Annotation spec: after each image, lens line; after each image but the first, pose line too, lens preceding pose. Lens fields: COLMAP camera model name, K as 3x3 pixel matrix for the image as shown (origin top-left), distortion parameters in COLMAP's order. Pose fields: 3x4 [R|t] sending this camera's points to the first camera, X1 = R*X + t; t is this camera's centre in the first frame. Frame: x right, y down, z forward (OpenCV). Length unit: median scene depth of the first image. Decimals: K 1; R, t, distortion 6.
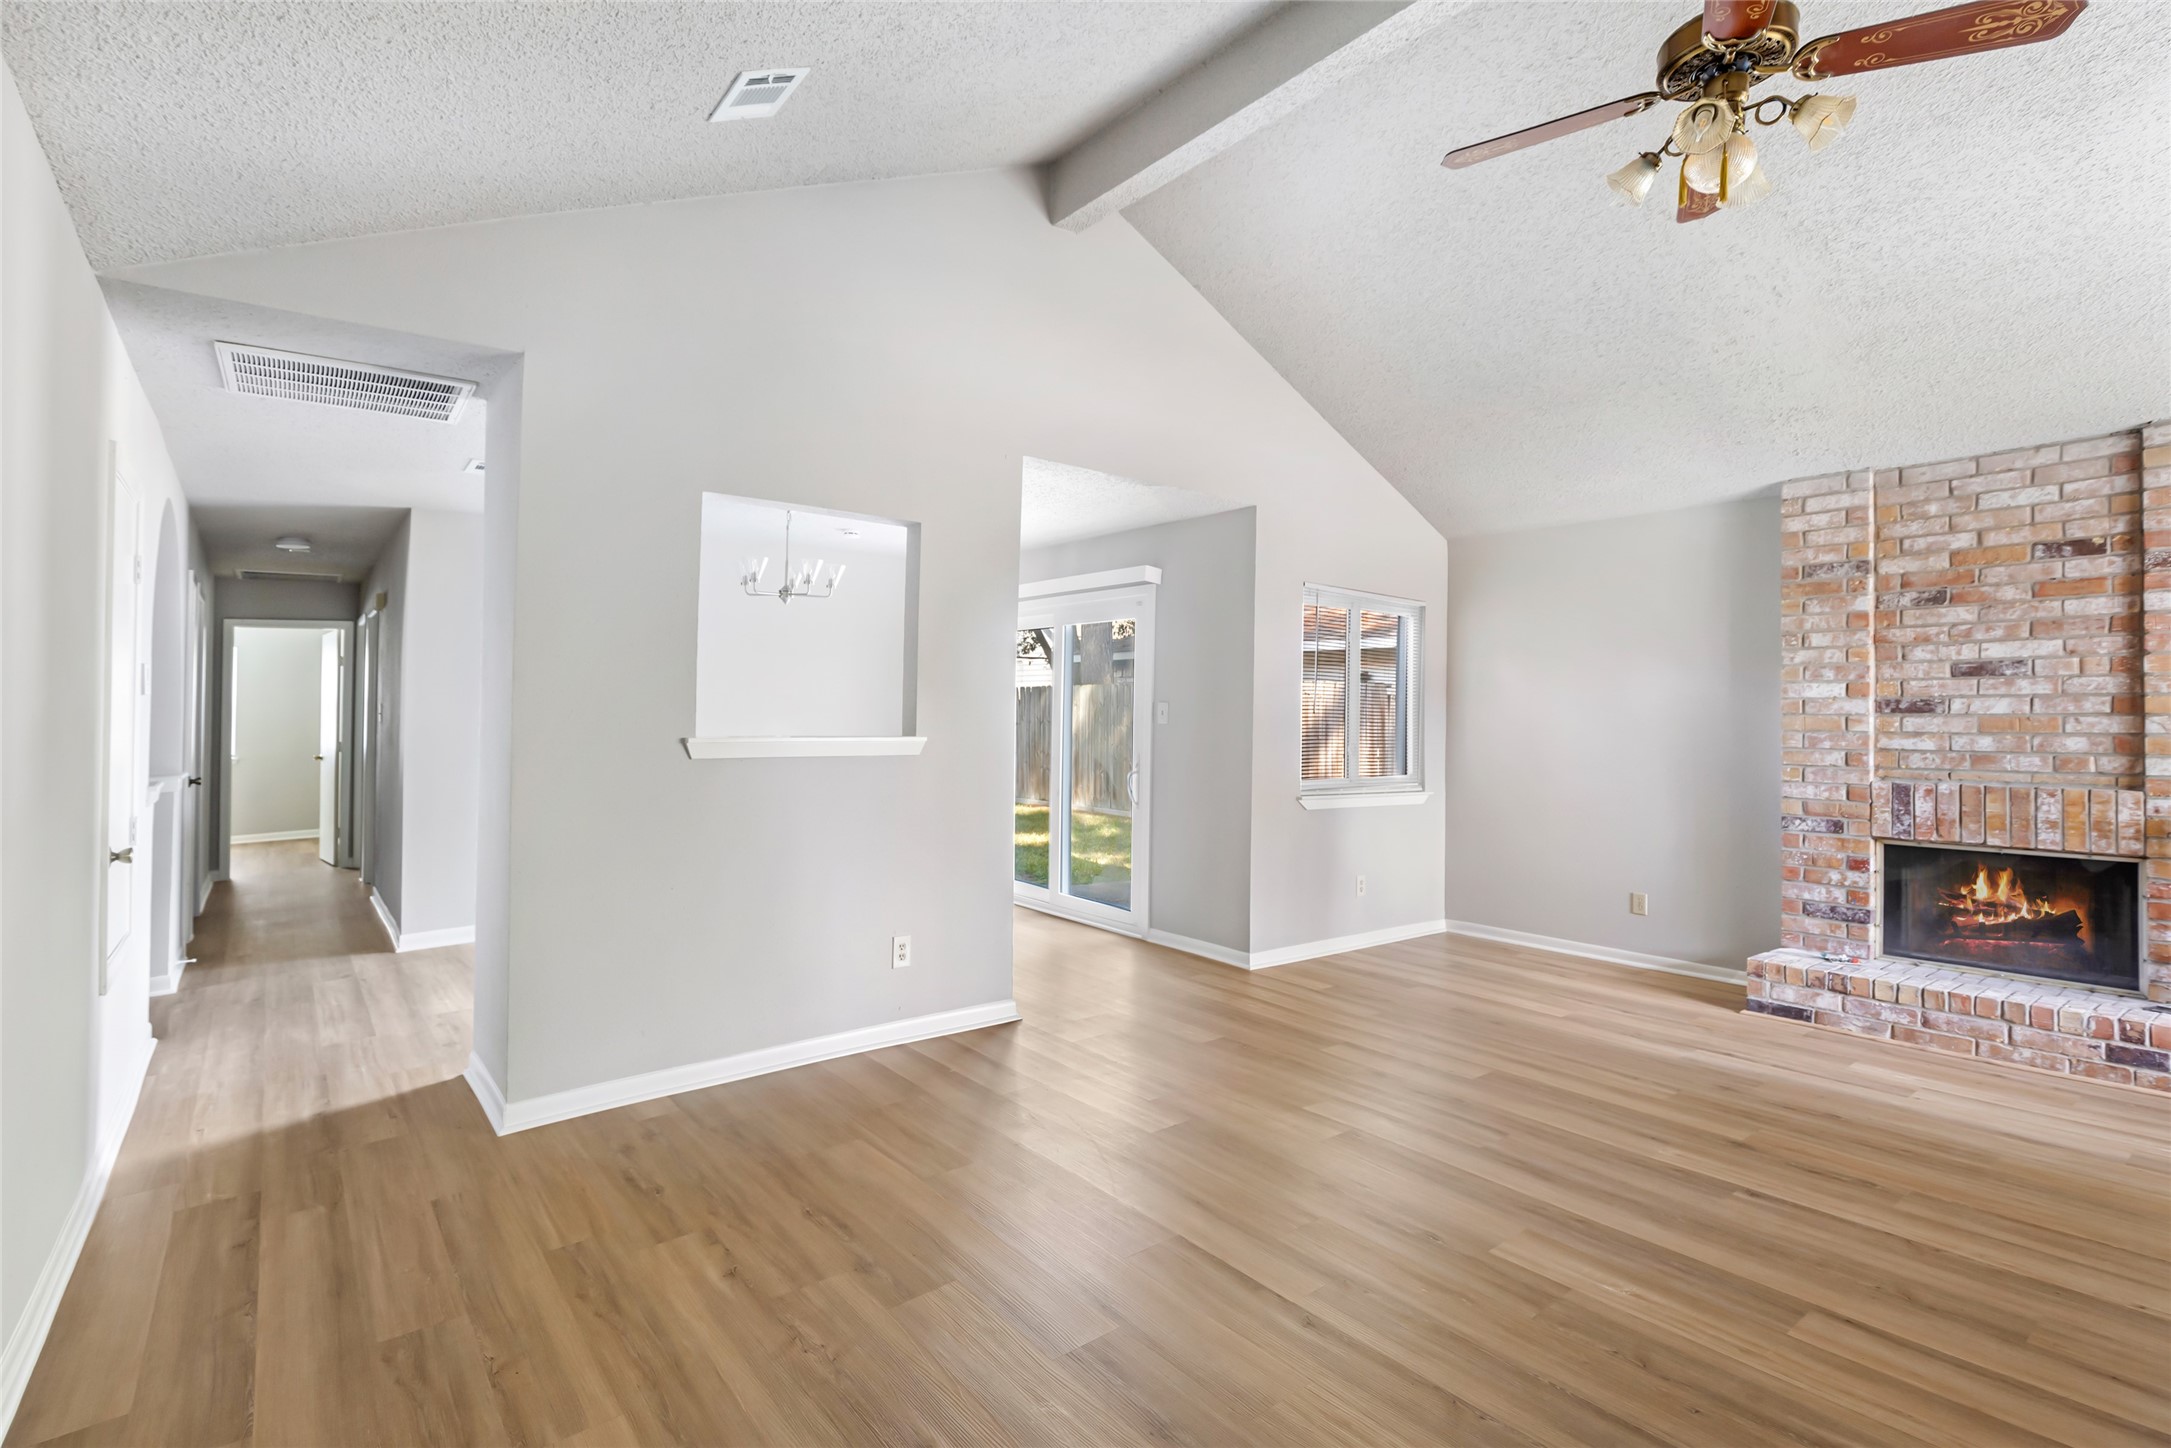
lens RADIAL K [[1014.1, 0, 1086.4], [0, 1014.1, 718.1], [0, 0, 1]] dist [0.003009, -0.000156]
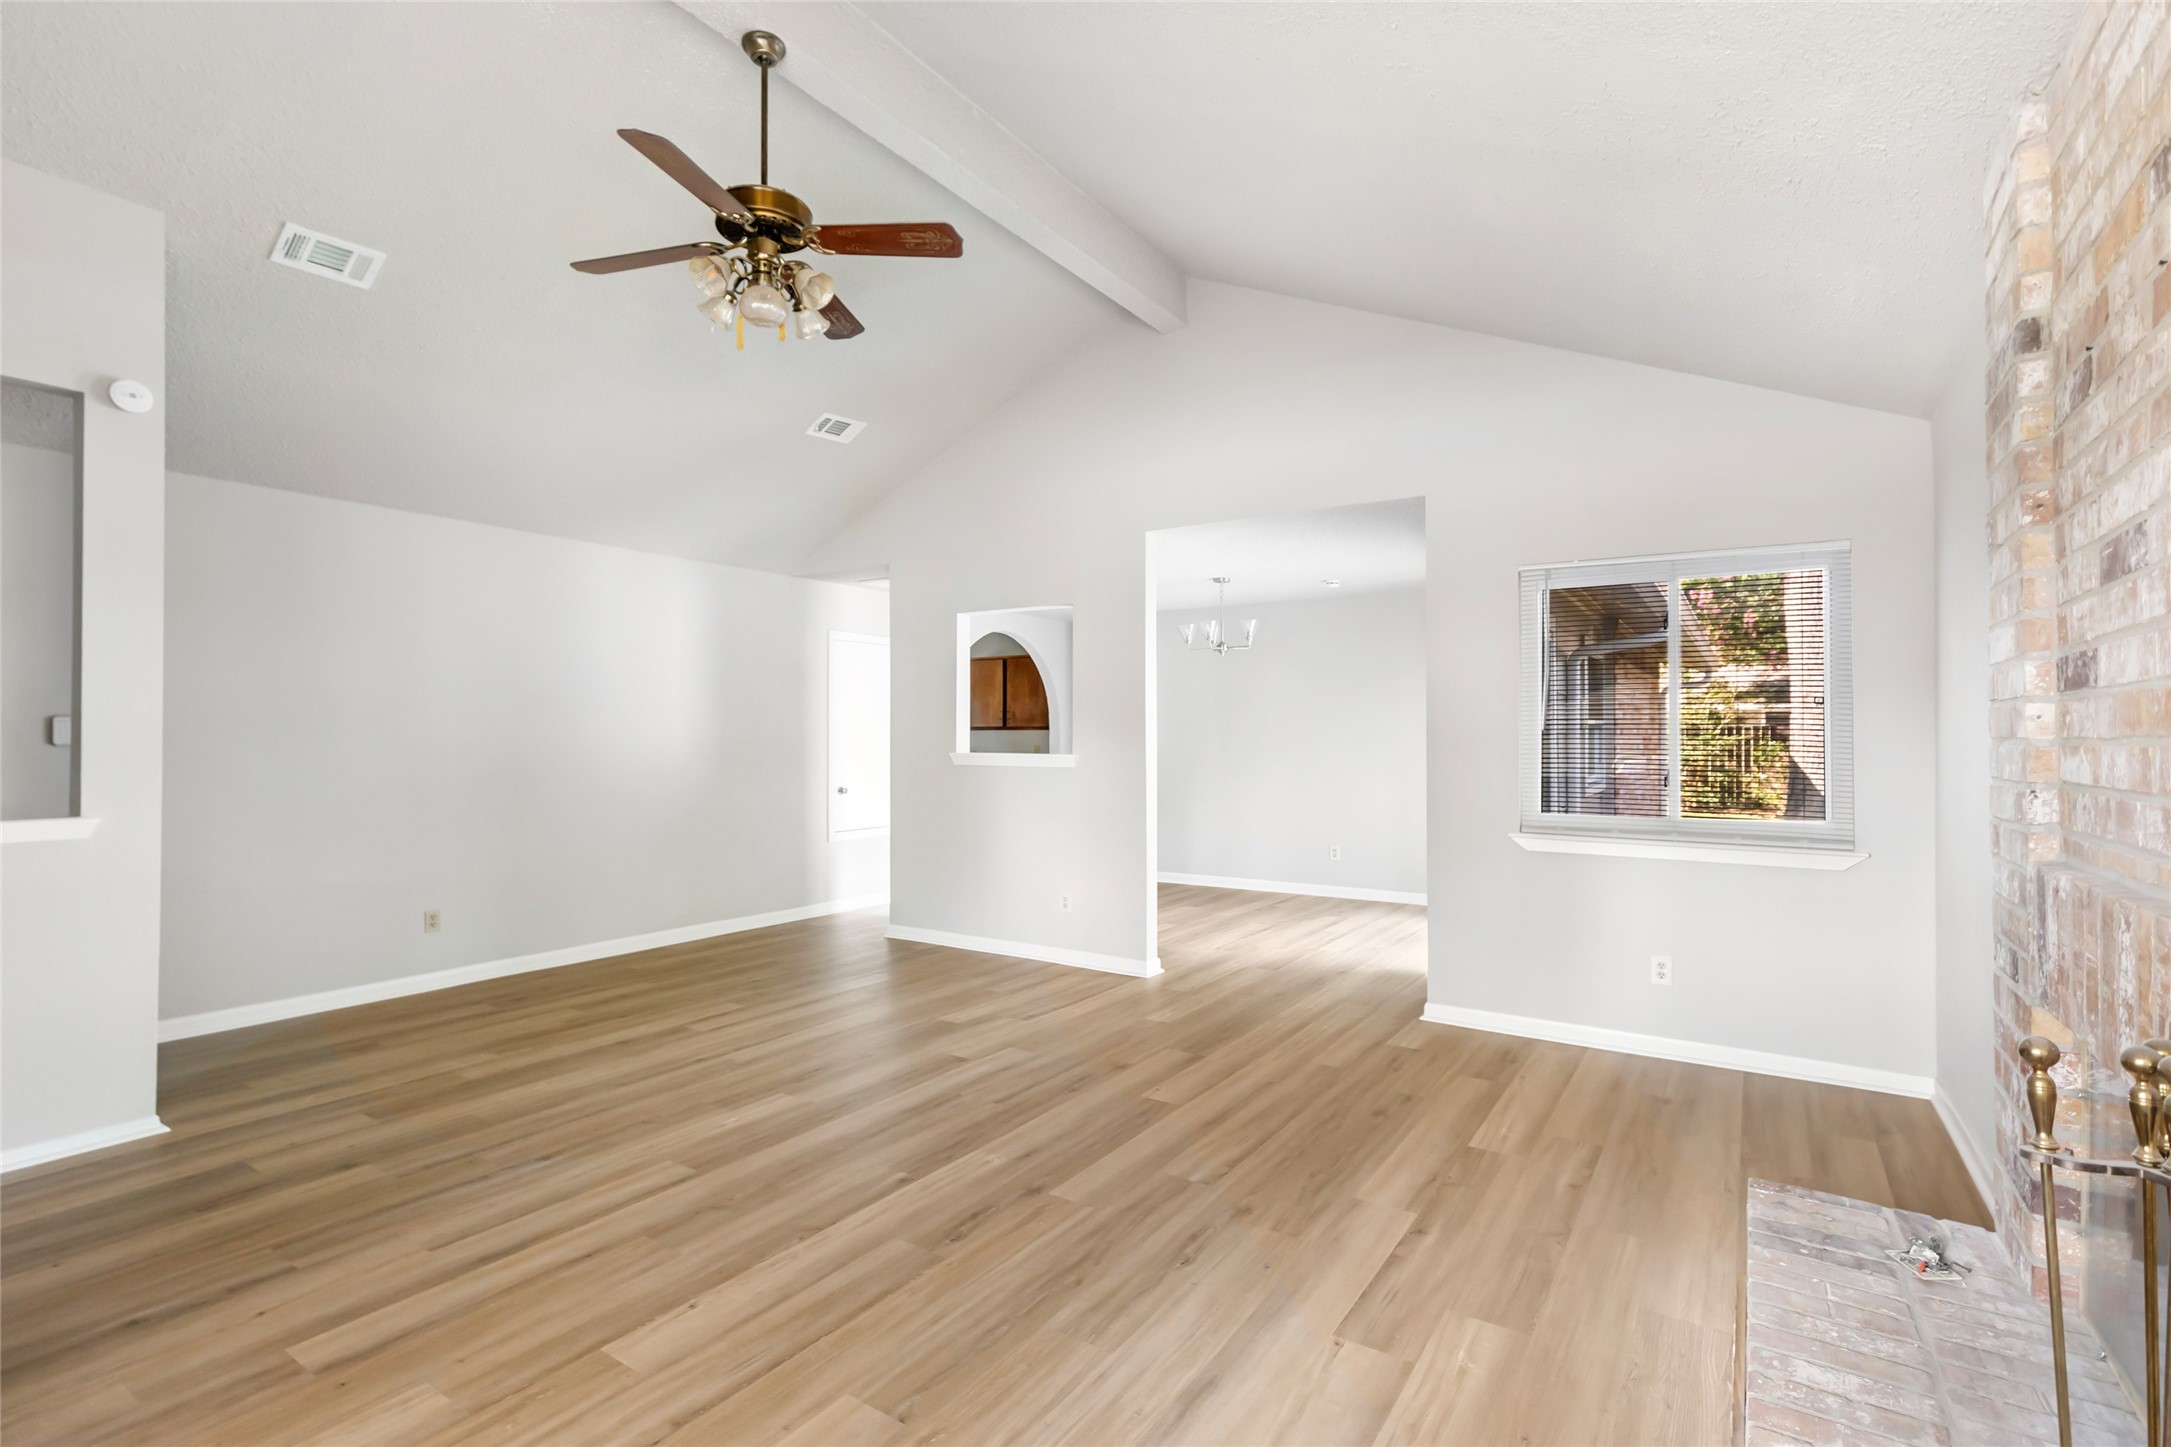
lens RADIAL K [[1014.1, 0, 1088.7], [0, 1014.1, 732.0], [0, 0, 1]] dist [0.003009, -0.000156]
pose [[0.313671, -0.015421, -0.949407, 1.127362], [0.007958, 0.999876, -0.013611, 0.018259], [0.949498, -0.003286, 0.313755, 0.565883]]
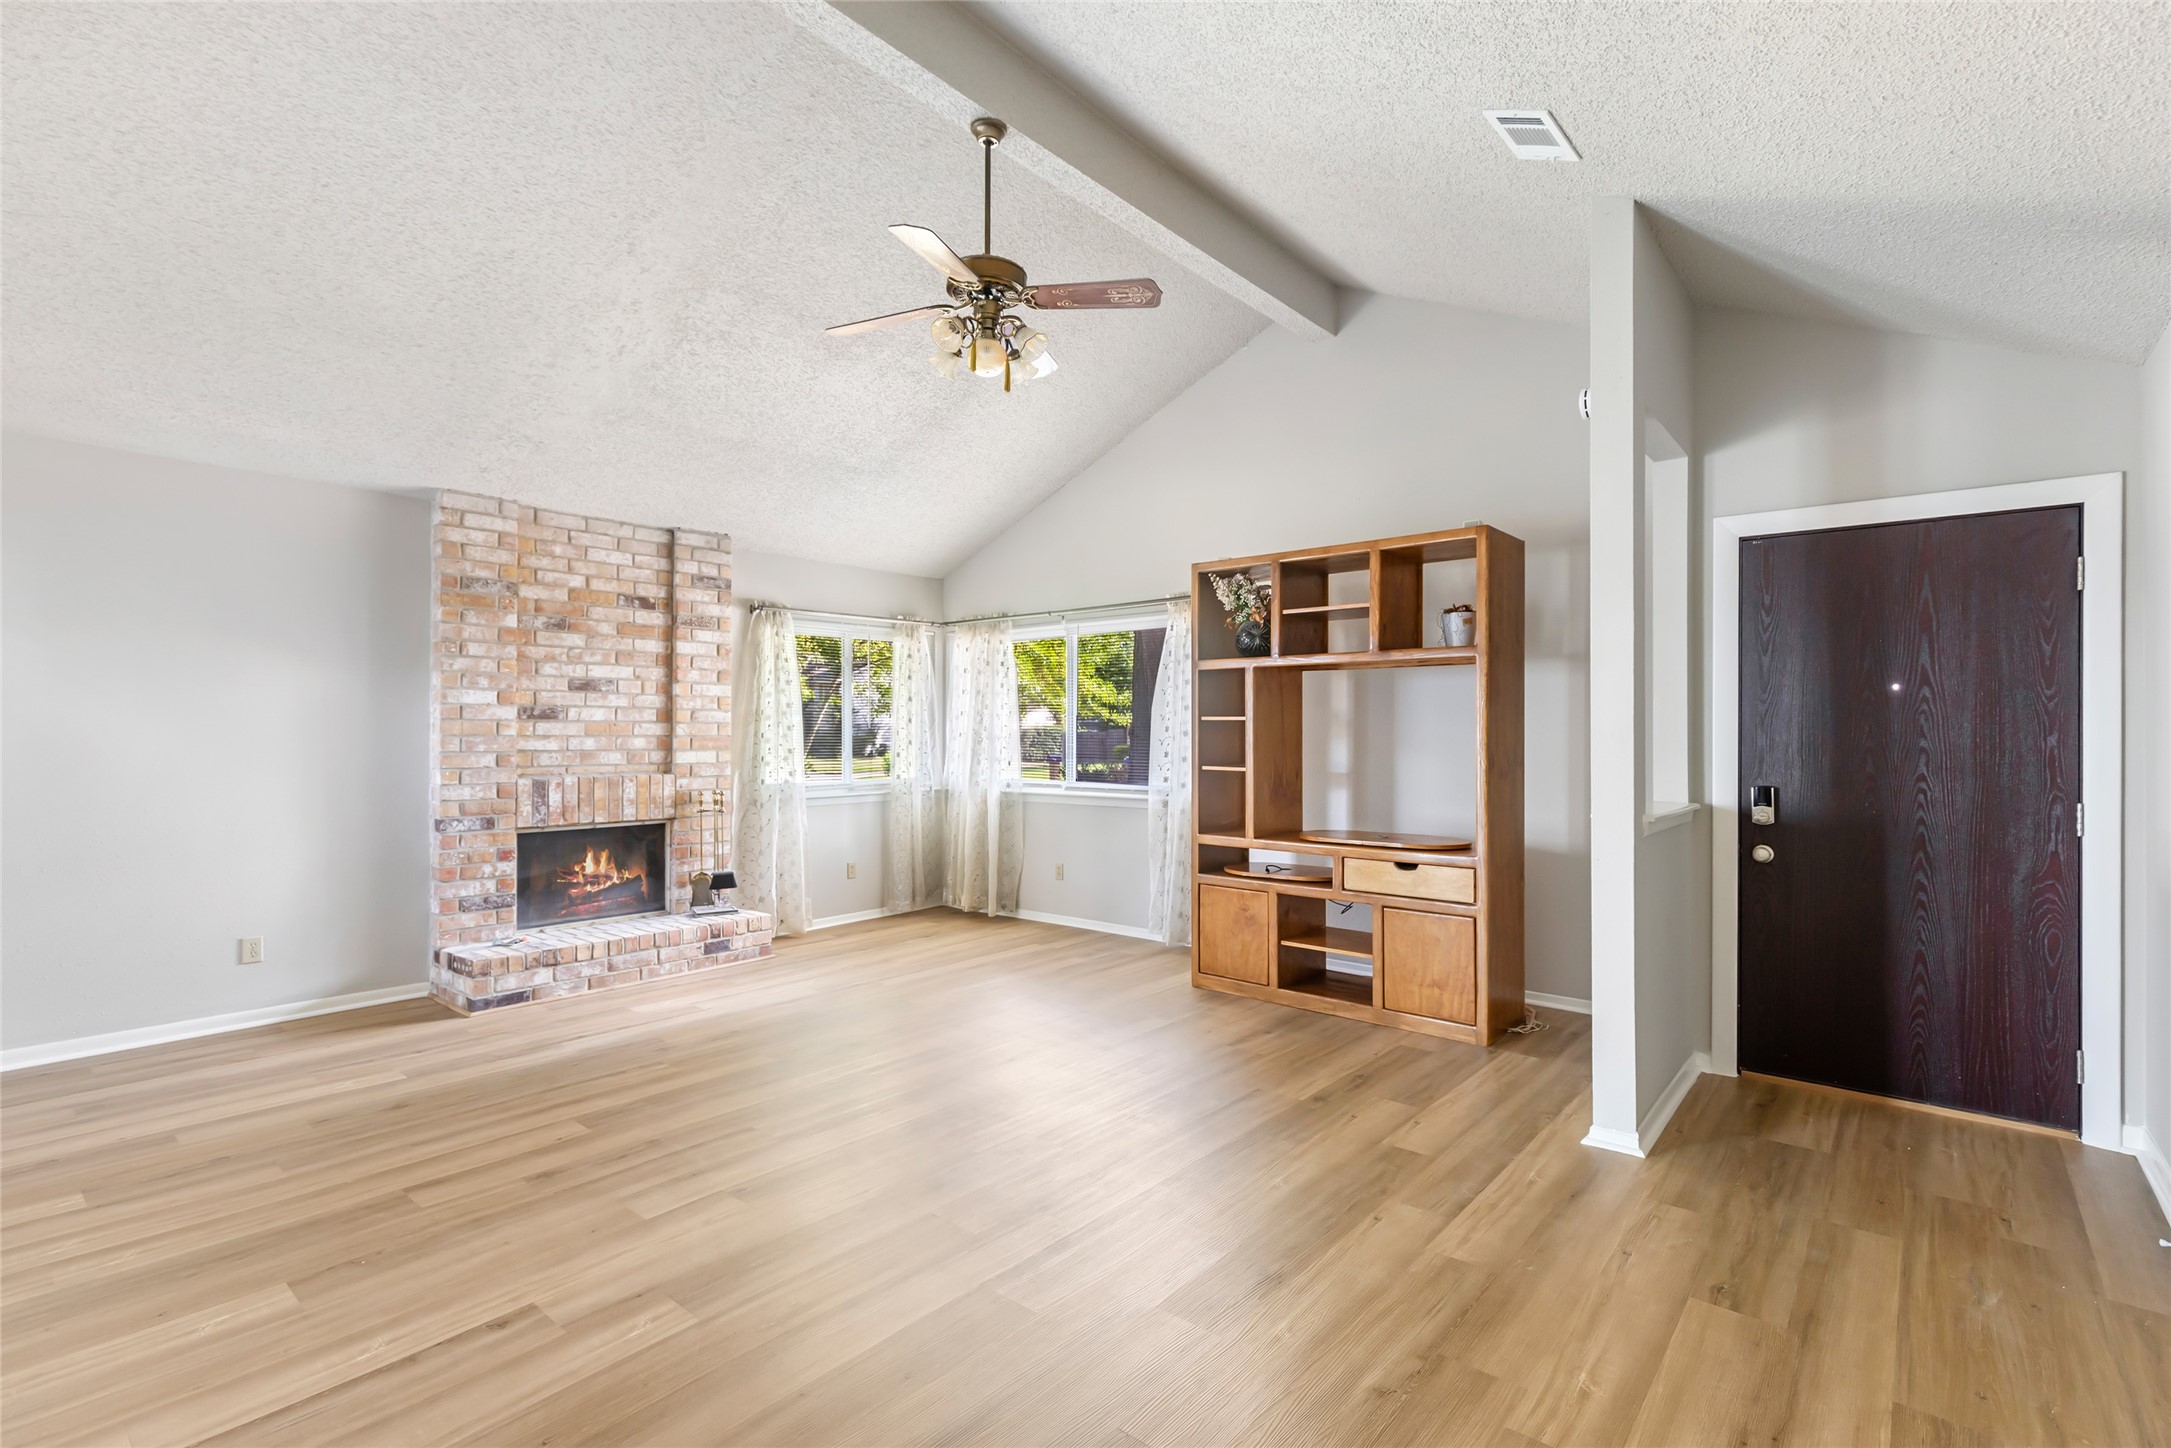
lens RADIAL K [[1014.1, 0, 1087.7], [0, 1014.1, 724.9], [0, 0, 1]] dist [0.003009, -0.000156]
pose [[-0.206130, 0.001936, 0.978523, -0.501609], [-0.010083, 0.999941, -0.004102, 0.000013], [-0.978473, -0.010712, -0.206099, 0.664266]]
